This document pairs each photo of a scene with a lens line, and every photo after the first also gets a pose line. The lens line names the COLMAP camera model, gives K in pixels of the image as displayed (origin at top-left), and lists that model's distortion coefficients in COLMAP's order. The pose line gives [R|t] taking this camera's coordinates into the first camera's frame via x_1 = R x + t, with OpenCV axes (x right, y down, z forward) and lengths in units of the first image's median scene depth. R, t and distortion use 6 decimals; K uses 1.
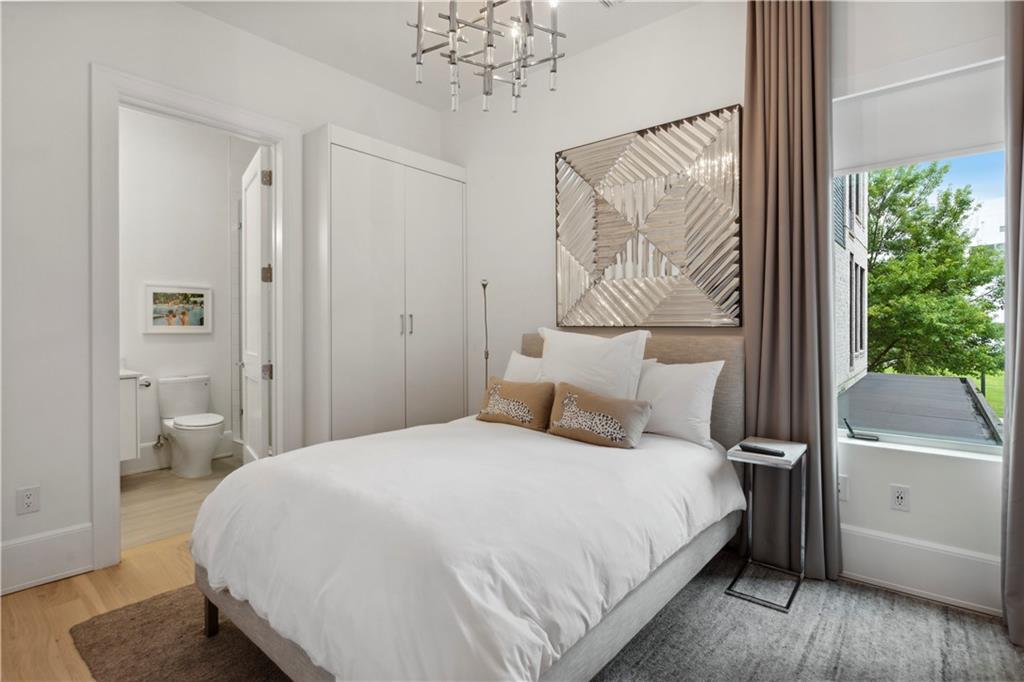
lens RADIAL K [[515.8, 0, 526.0], [0, 515.8, 327.4], [0, 0, 1]] dist [-0.000400, -0.000103]
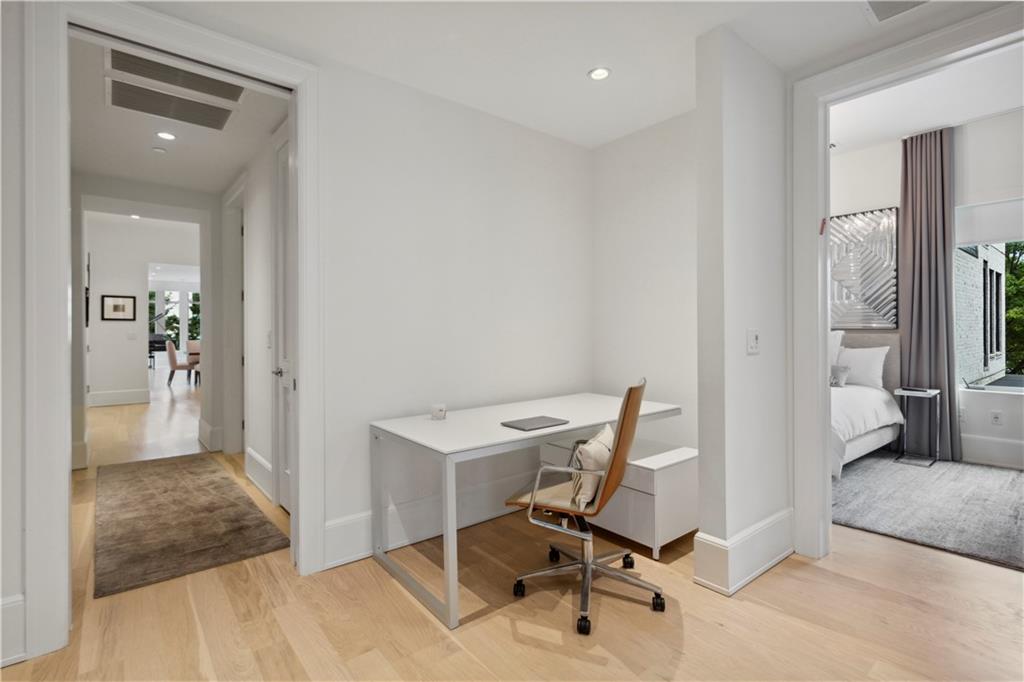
lens RADIAL K [[494.9, 0, 512.6], [0, 494.9, 334.3], [0, 0, 1]] dist [0.000545, -0.000271]
pose [[0.978257, -0.004474, -0.207347, -0.541355], [0.005085, 0.999984, 0.002412, 0.007541], [0.207333, -0.003414, 0.978264, -0.973771]]
